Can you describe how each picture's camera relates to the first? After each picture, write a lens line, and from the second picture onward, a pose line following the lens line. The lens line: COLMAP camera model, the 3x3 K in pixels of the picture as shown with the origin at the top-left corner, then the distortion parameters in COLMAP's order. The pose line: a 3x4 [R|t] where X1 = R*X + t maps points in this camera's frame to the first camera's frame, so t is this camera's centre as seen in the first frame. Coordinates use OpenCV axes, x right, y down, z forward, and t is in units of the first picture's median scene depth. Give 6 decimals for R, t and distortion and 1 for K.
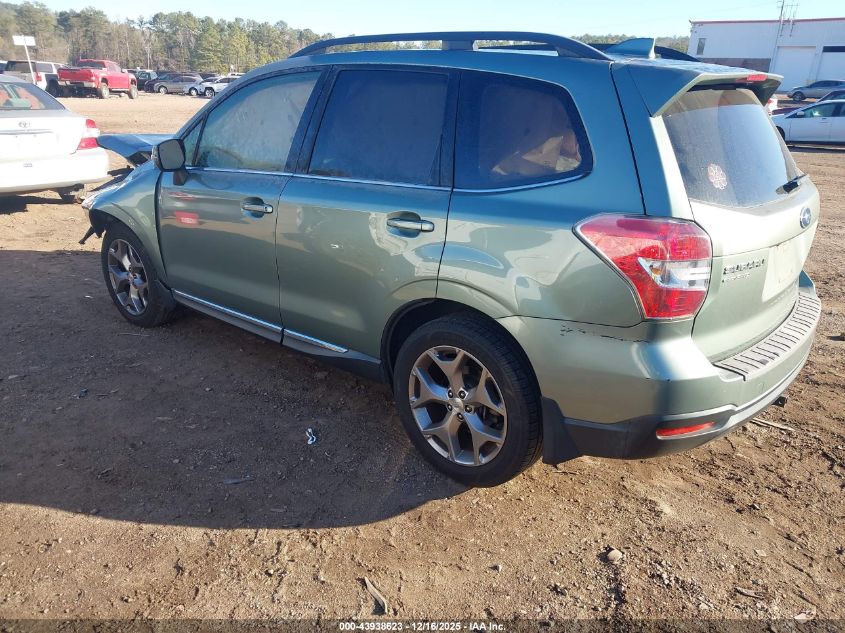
lens RADIAL K [[692.5, 0, 424.0], [0, 692.5, 322.9], [0, 0, 1]] dist [0.018422, -0.007118]
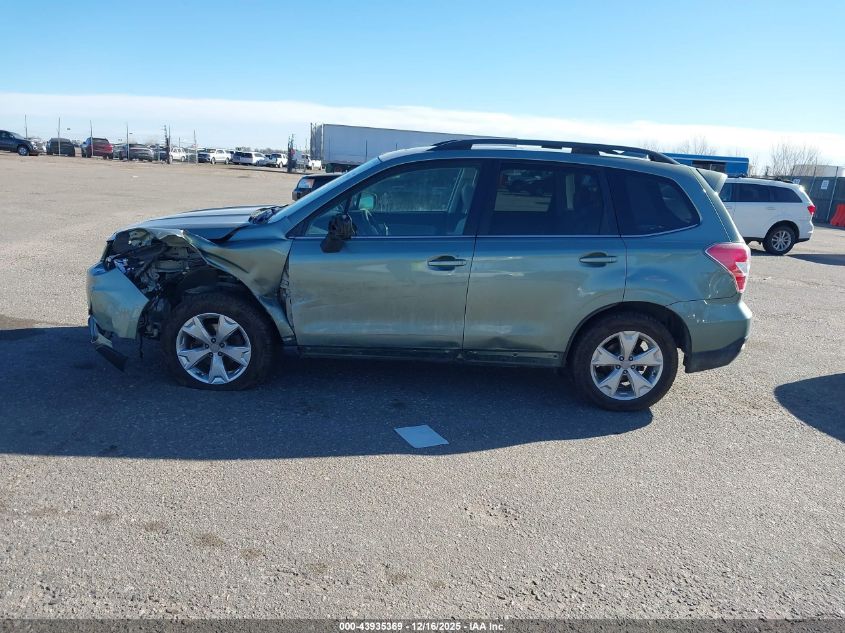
lens RADIAL K [[696.1, 0, 422.5], [0, 696.1, 316.5], [0, 0, 1]] dist [0.014503, -0.001382]
pose [[0.748147, -0.145728, 0.647333, -1.362530], [0.188934, 0.981986, 0.002707, -0.092443], [-0.636066, 0.120279, 0.762203, 0.033921]]
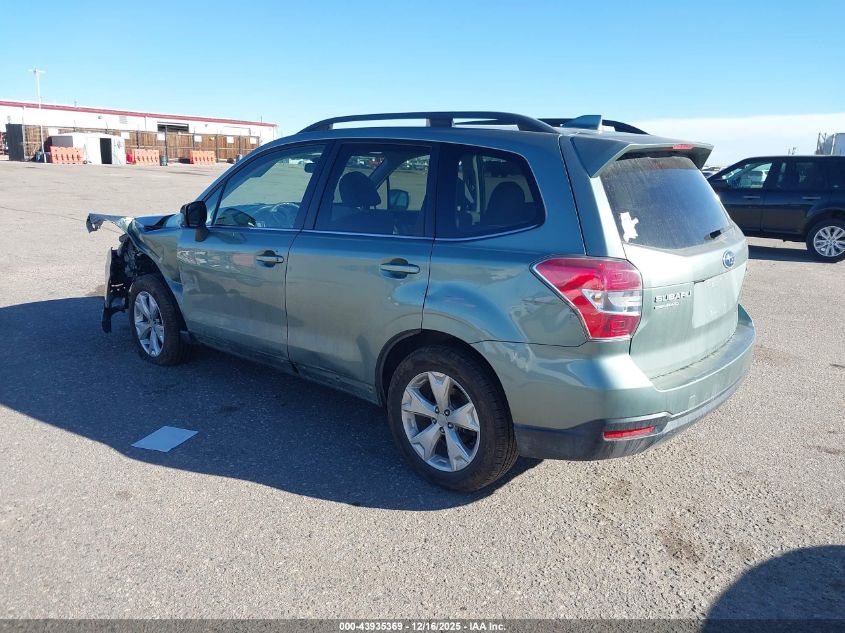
lens RADIAL K [[696.1, 0, 422.5], [0, 696.1, 316.5], [0, 0, 1]] dist [0.014503, -0.001382]
pose [[0.999949, -0.009972, -0.001791, 0.020498], [0.009742, 0.994932, -0.100073, 0.058820], [0.002780, 0.100050, 0.994979, -0.177306]]
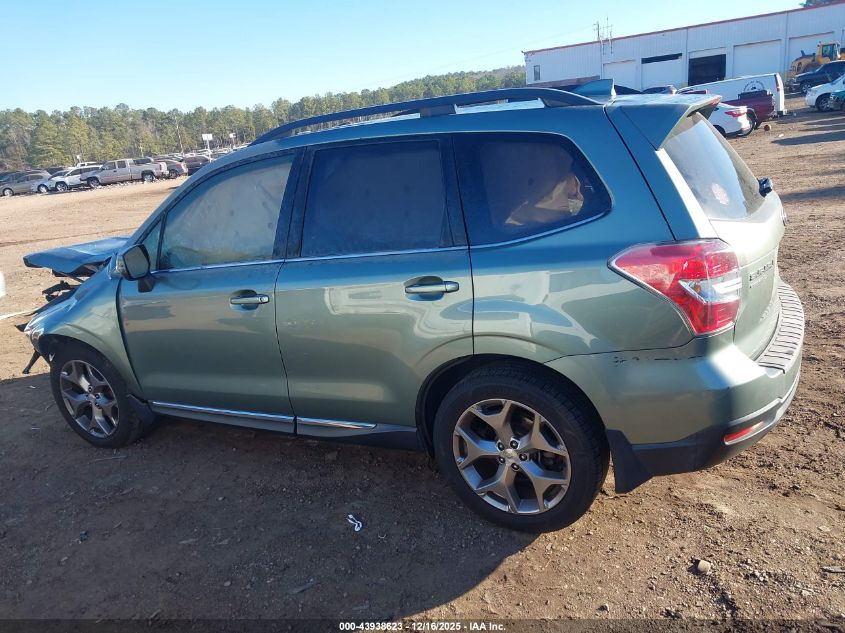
lens RADIAL K [[696.1, 0, 422.5], [0, 696.1, 316.5], [0, 0, 1]] dist [0.014503, -0.001382]
pose [[0.966519, -0.191518, 0.170768, -0.208349], [0.203387, 0.977564, -0.054788, -0.048622], [-0.156444, 0.087686, 0.983787, 0.012430]]
